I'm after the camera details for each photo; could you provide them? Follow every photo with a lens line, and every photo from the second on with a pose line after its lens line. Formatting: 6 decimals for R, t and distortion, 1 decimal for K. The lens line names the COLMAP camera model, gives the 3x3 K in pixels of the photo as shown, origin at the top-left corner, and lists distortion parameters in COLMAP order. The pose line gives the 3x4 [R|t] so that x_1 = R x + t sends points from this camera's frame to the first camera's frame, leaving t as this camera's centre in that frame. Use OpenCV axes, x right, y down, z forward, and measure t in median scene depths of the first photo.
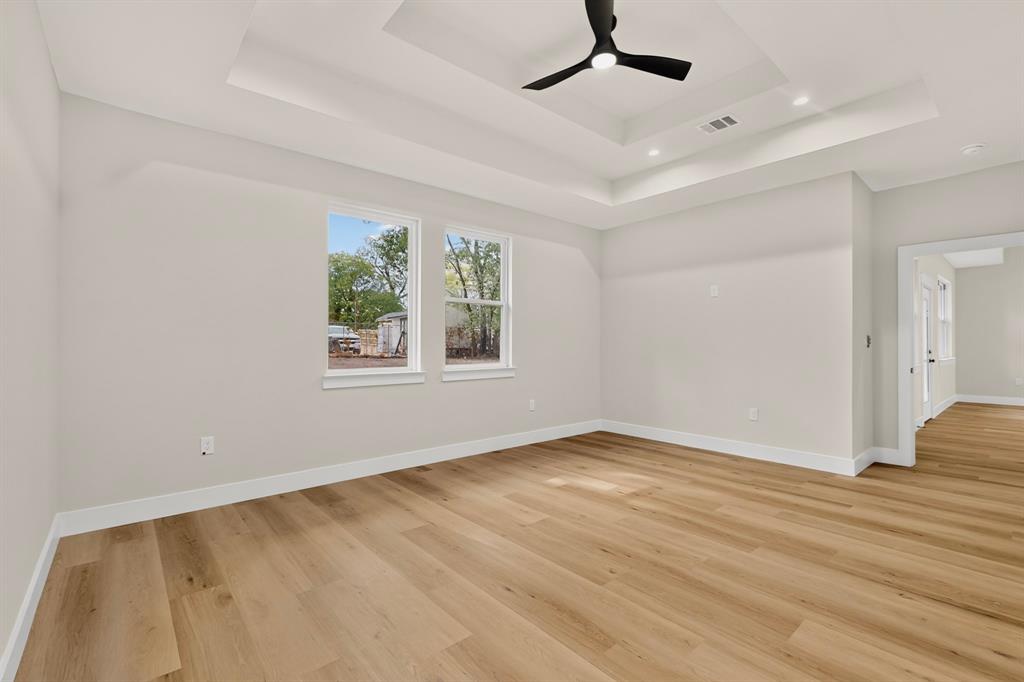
lens RADIAL K [[450.4, 0, 512.8], [0, 450.4, 342.7], [0, 0, 1]] dist [-0.000736, -0.000194]
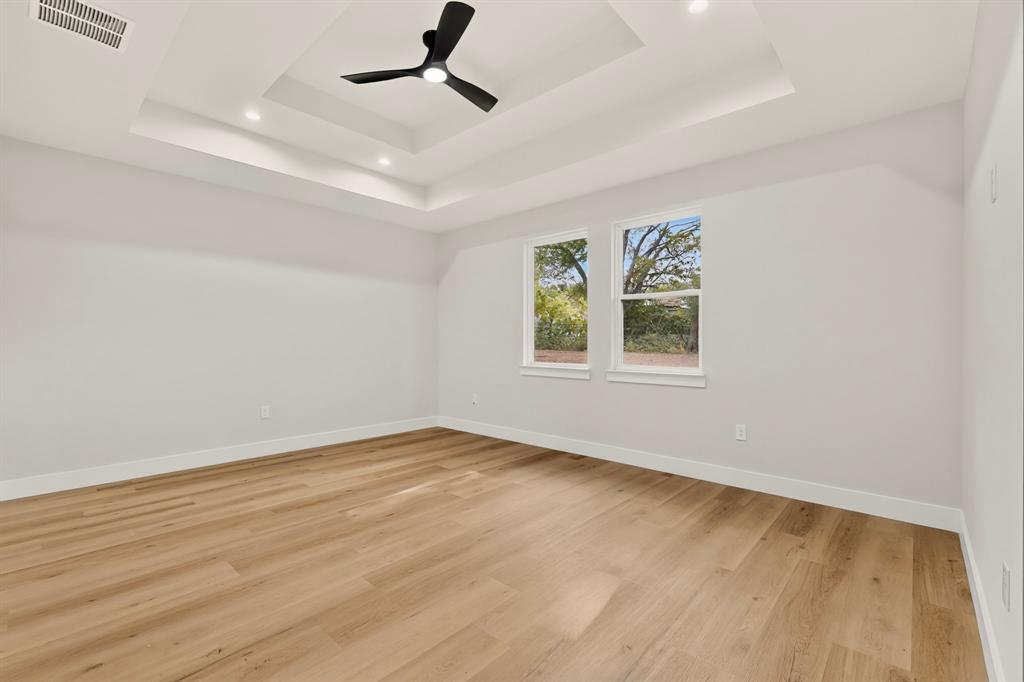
lens RADIAL K [[450.4, 0, 512.8], [0, 450.4, 342.7], [0, 0, 1]] dist [-0.000736, -0.000194]
pose [[0.117320, -0.000993, -0.993094, 1.236122], [-0.003298, 0.999994, -0.001390, 0.005649], [0.993089, 0.003438, 0.117316, 1.020222]]
